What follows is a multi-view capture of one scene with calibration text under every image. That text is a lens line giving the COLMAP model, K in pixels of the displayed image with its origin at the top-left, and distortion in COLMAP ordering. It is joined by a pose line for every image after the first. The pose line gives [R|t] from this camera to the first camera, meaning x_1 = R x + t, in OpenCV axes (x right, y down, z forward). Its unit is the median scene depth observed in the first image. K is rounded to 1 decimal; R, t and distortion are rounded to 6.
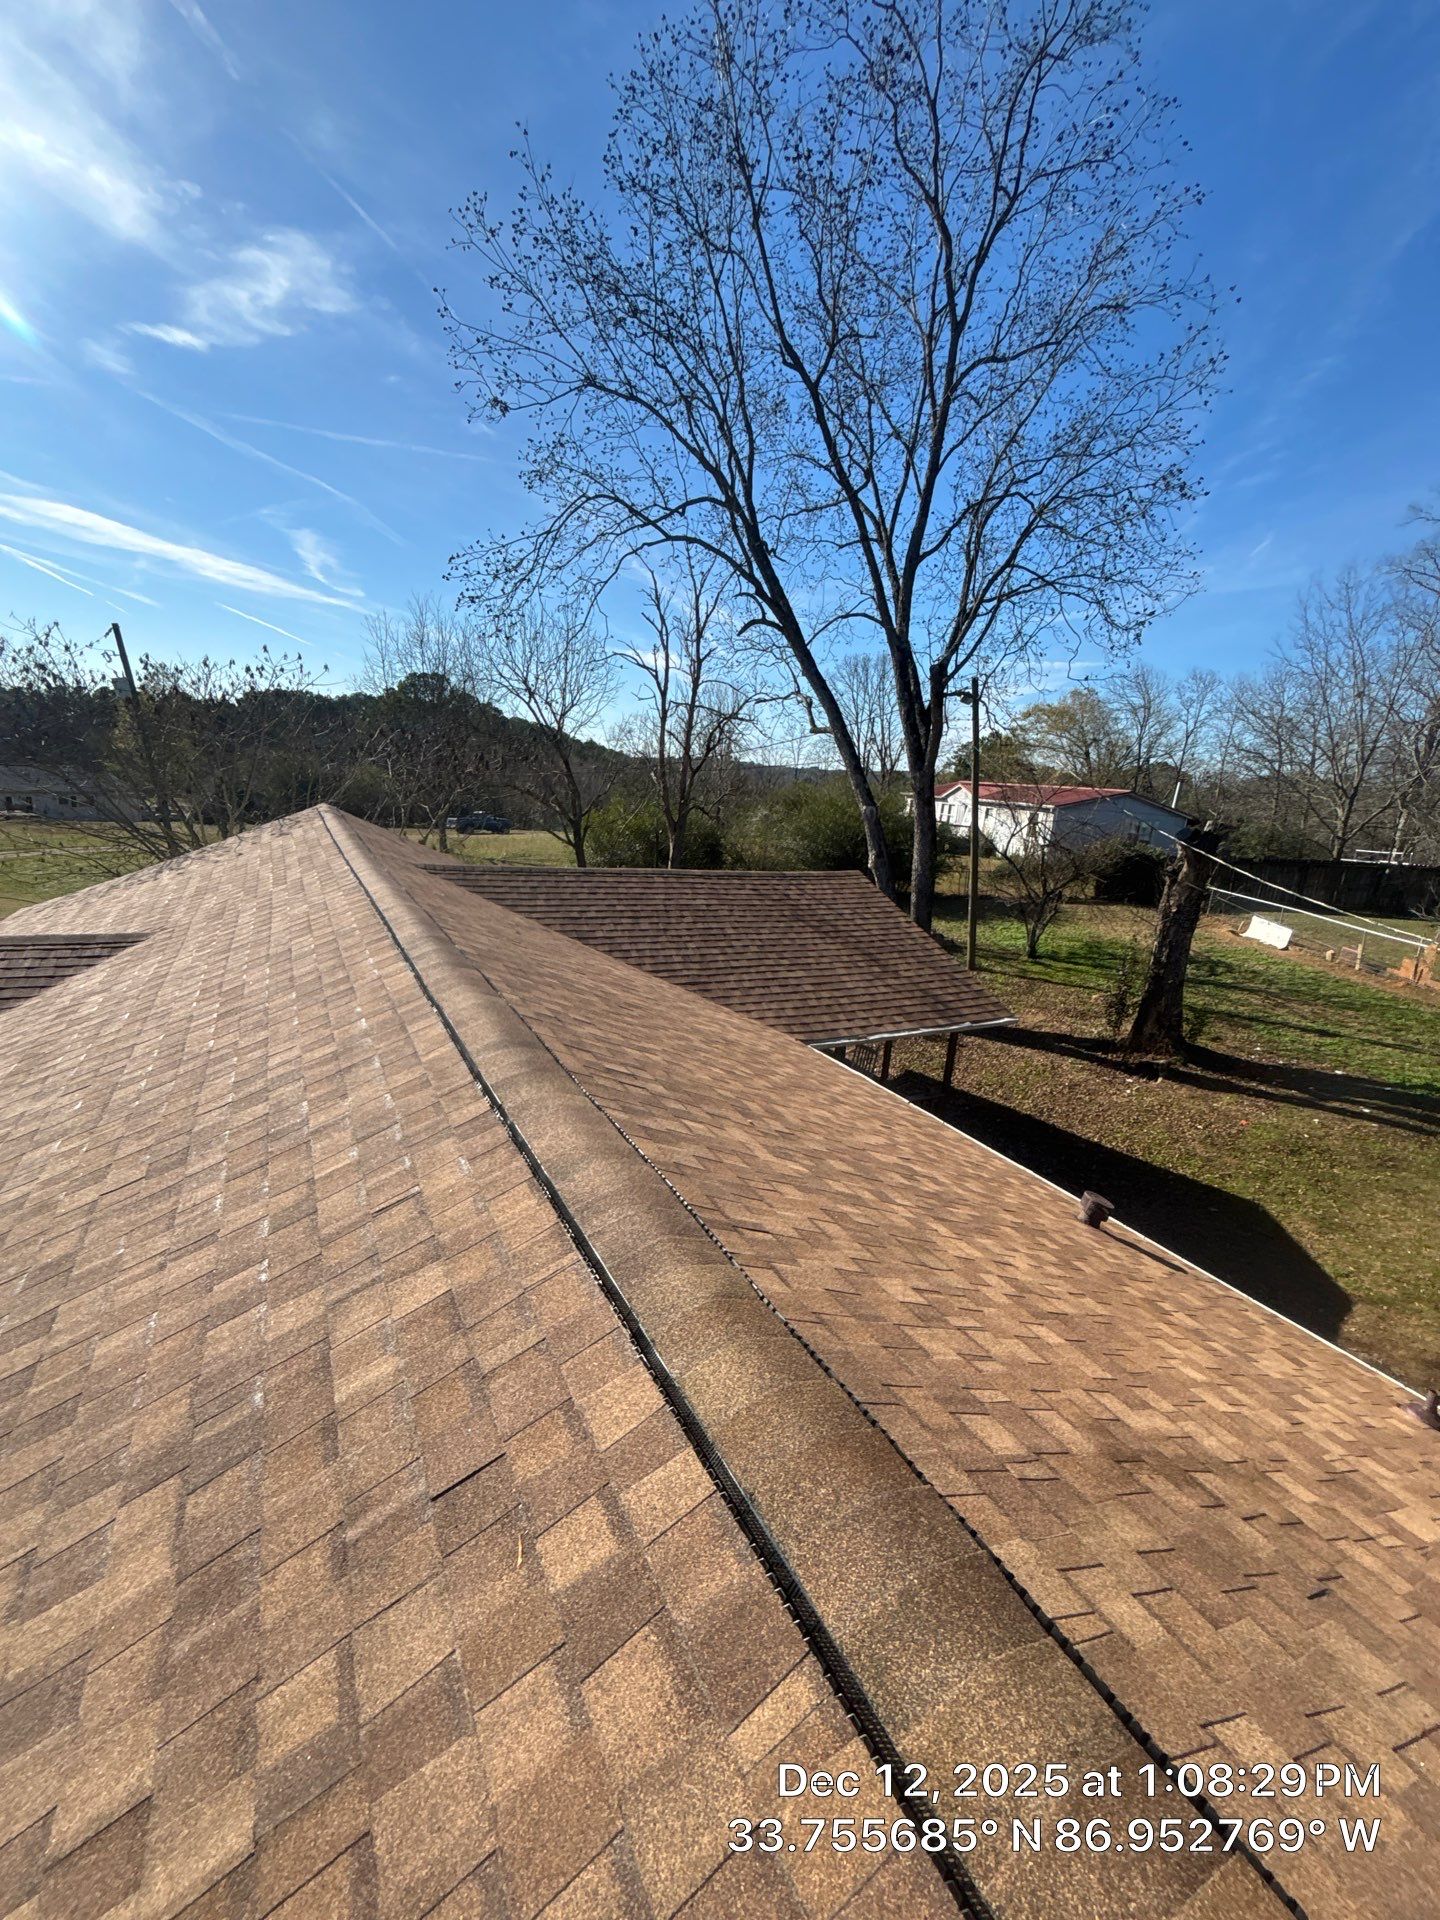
lens RADIAL K [[786.1, 0, 705.1], [0, 786.1, 960.4], [0, 0, 1]] dist [0.000704, 0.000481]
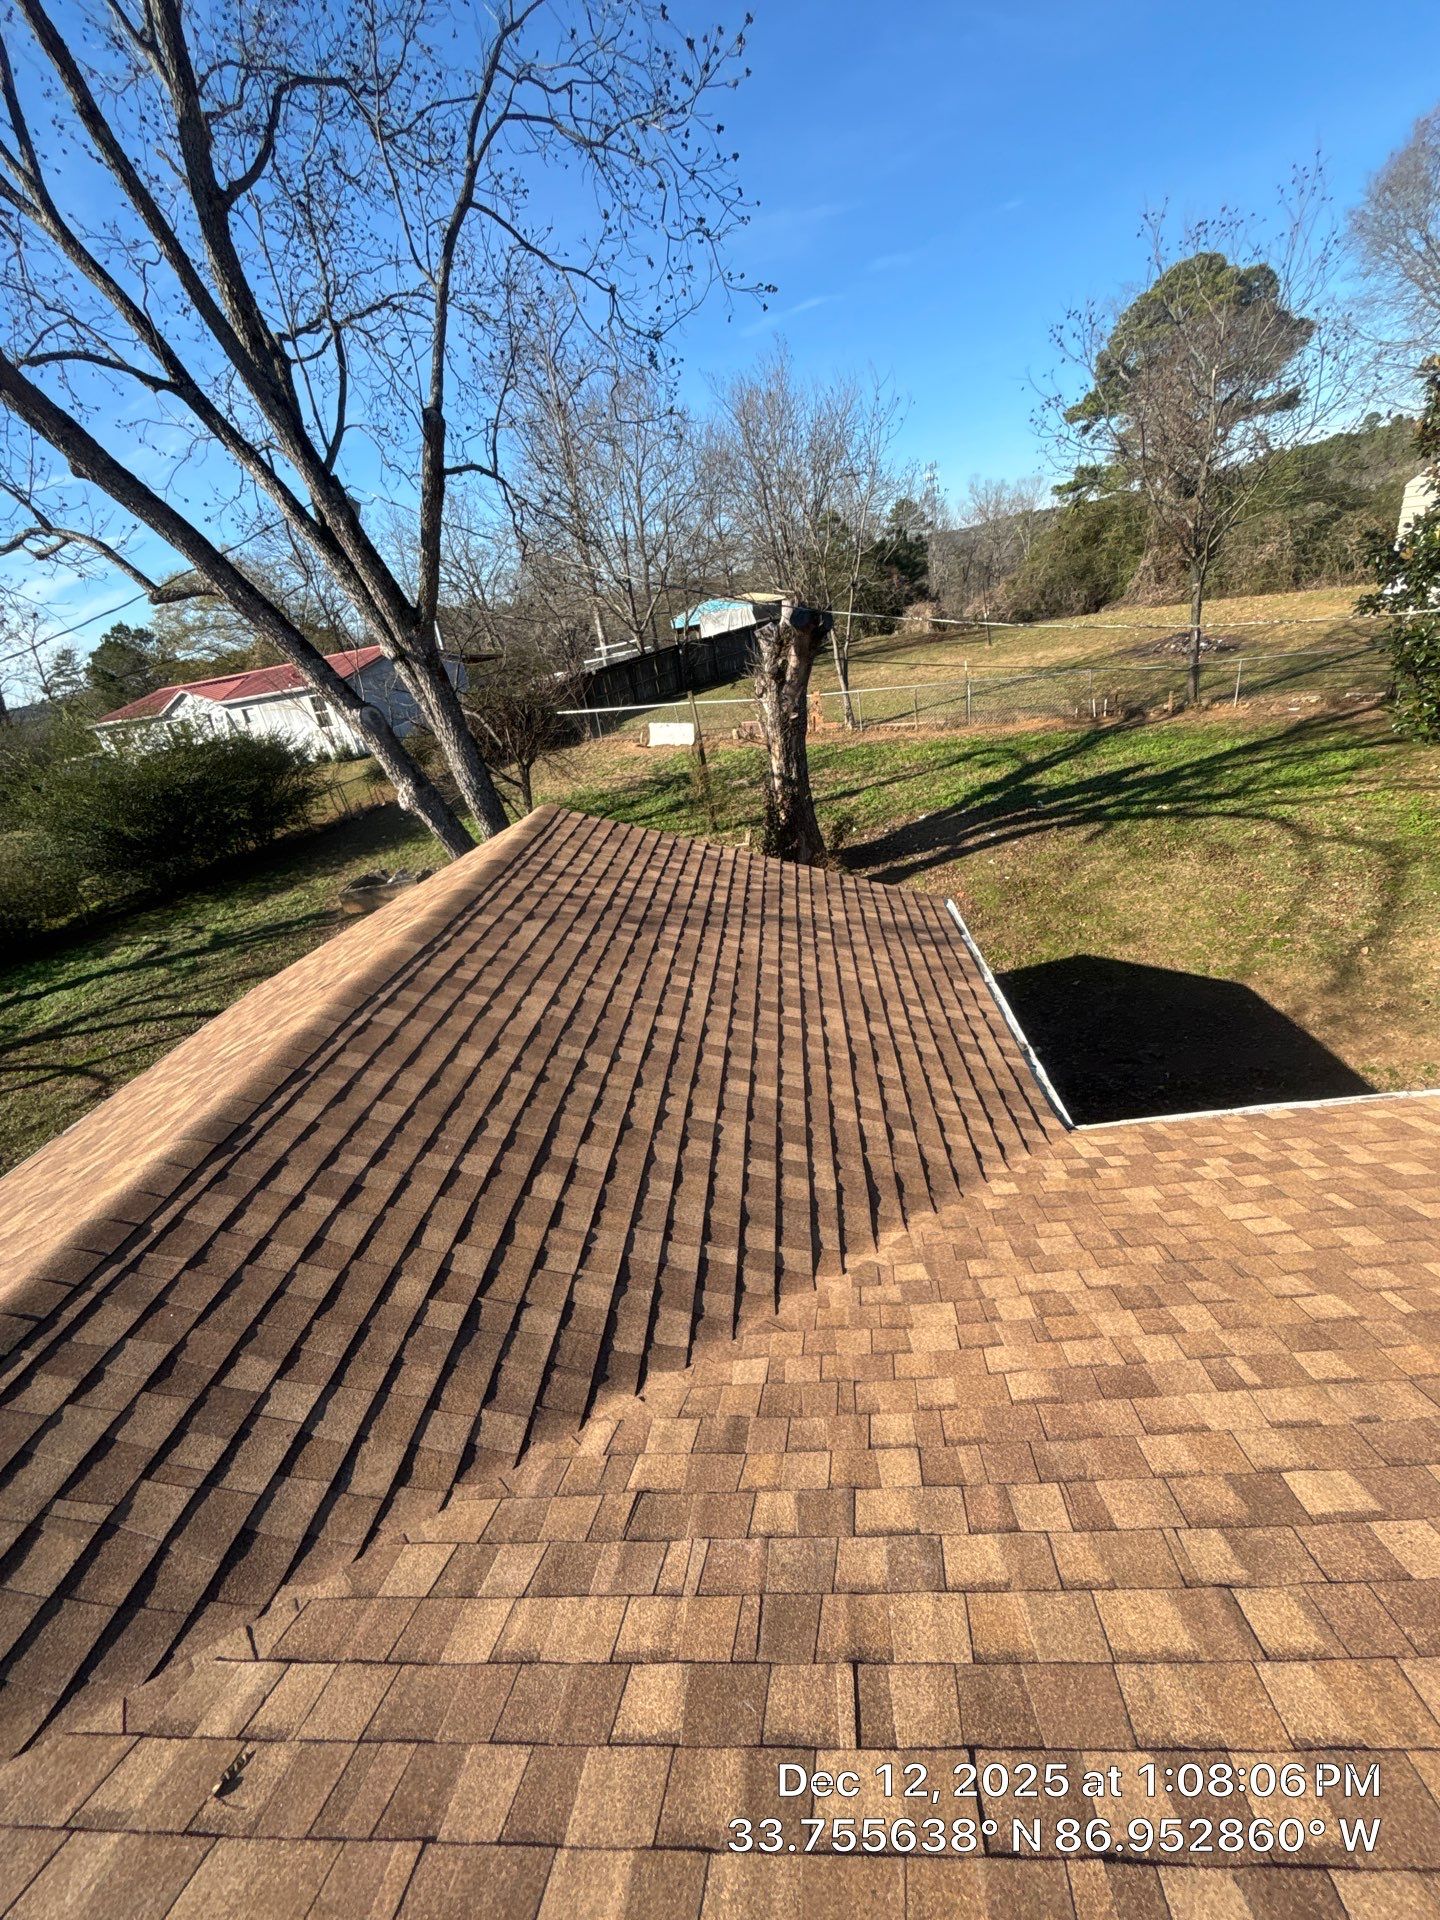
lens RADIAL K [[786.1, 0, 720.2], [0, 786.1, 945.9], [0, 0, 1]] dist [0.000704, 0.000481]
pose [[0.507485, -0.490031, 0.708752, -0.112389], [0.396785, 0.863043, 0.312599, -0.094975], [-0.764866, 0.122582, 0.632418, 0.354983]]
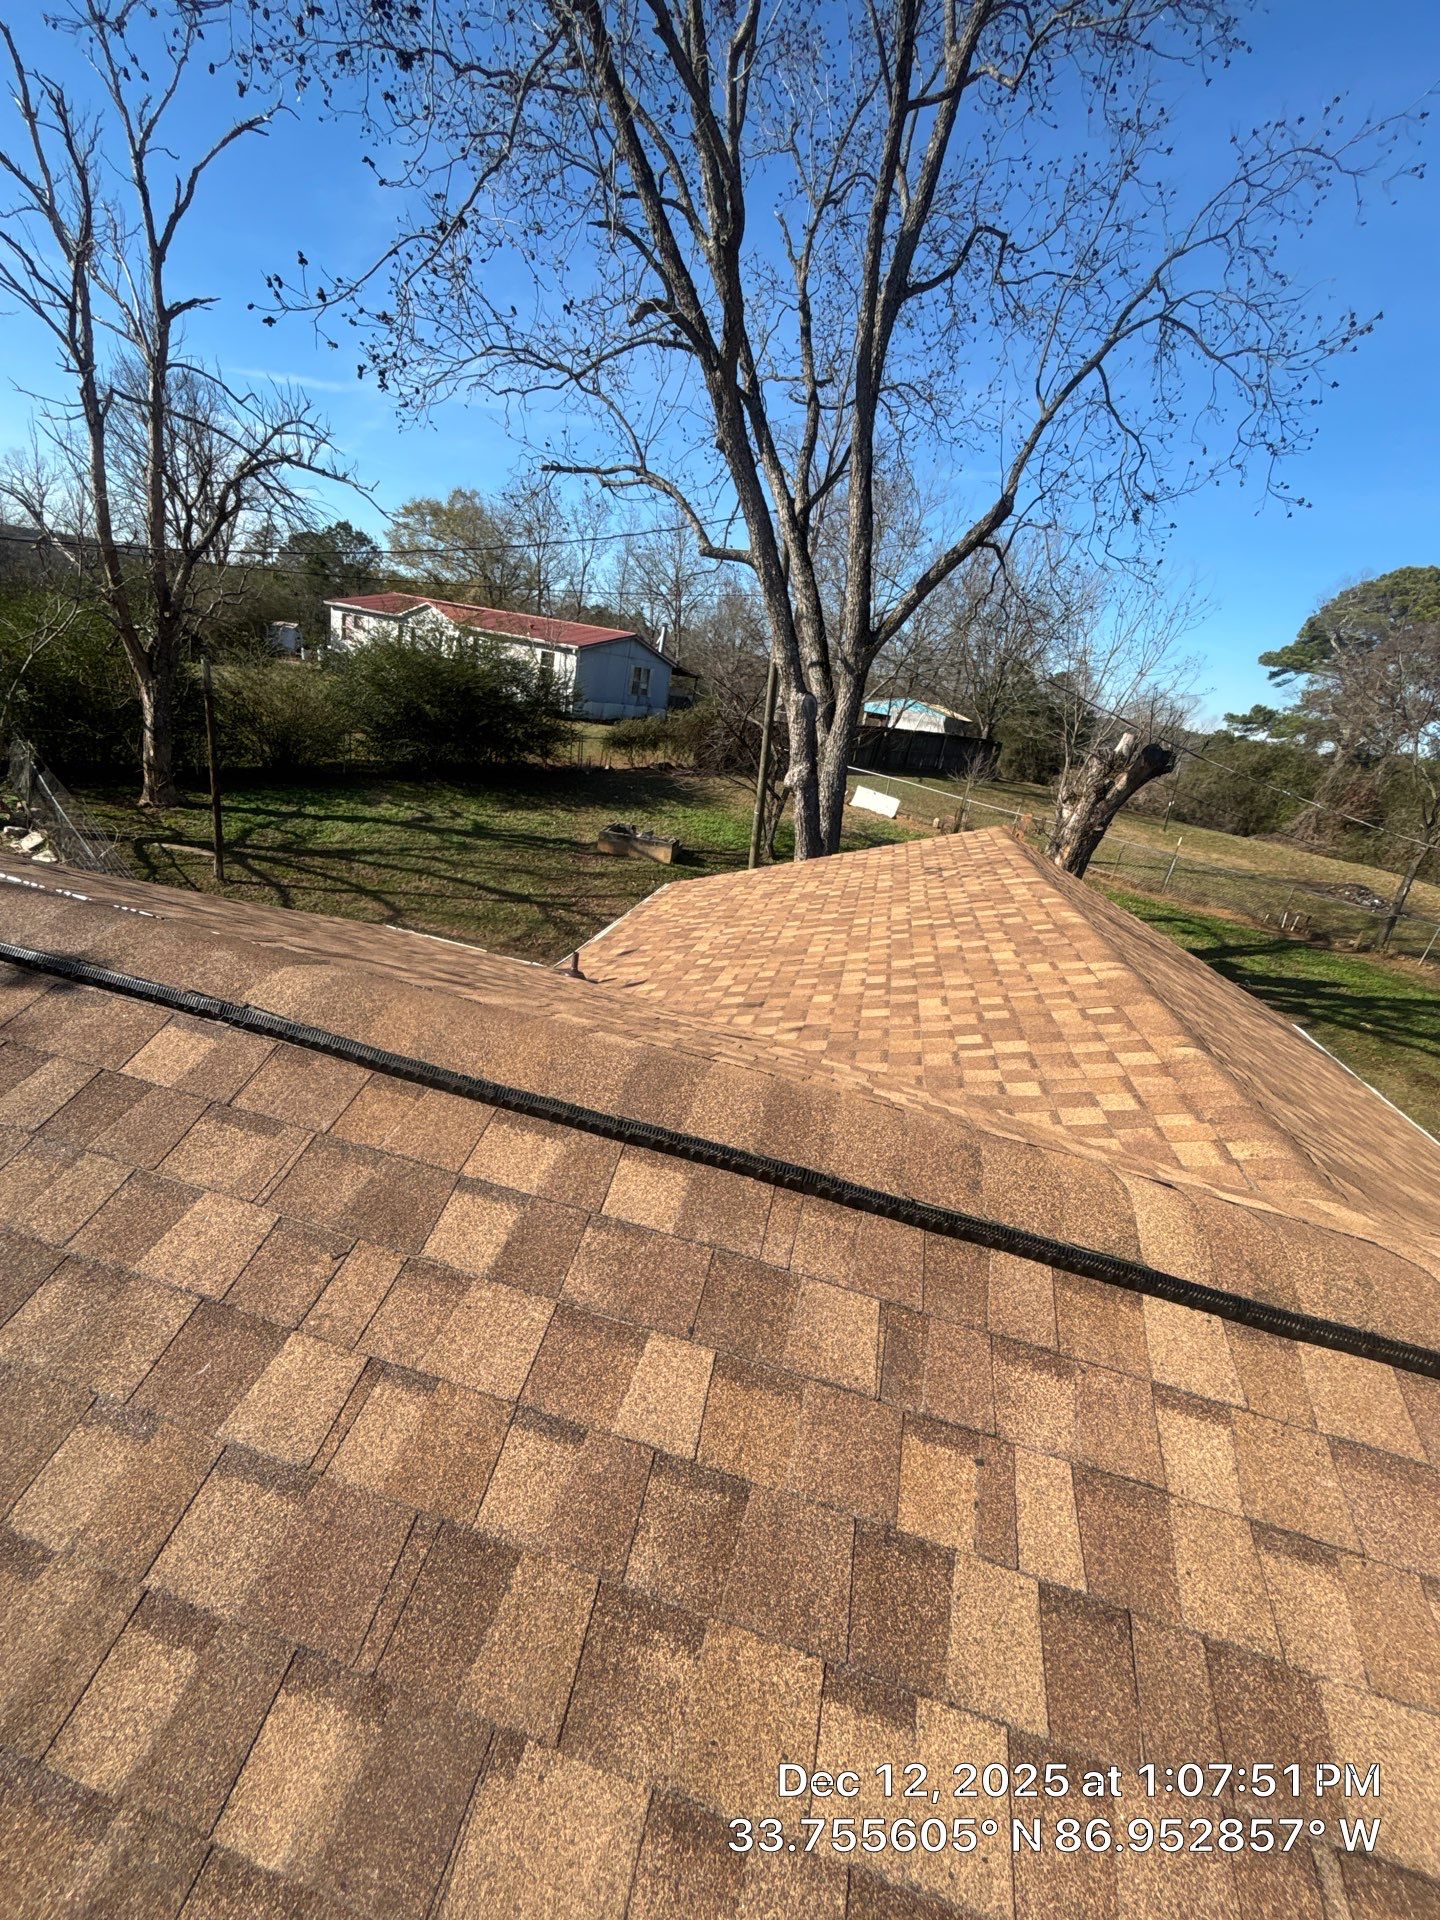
lens RADIAL K [[786.1, 0, 727.2], [0, 786.1, 947.1], [0, 0, 1]] dist [0.000704, 0.000481]
pose [[0.644984, -0.216964, 0.732750, -0.266540], [0.058372, 0.970036, 0.235844, -0.112923], [-0.761964, -0.109344, 0.638322, 0.452035]]
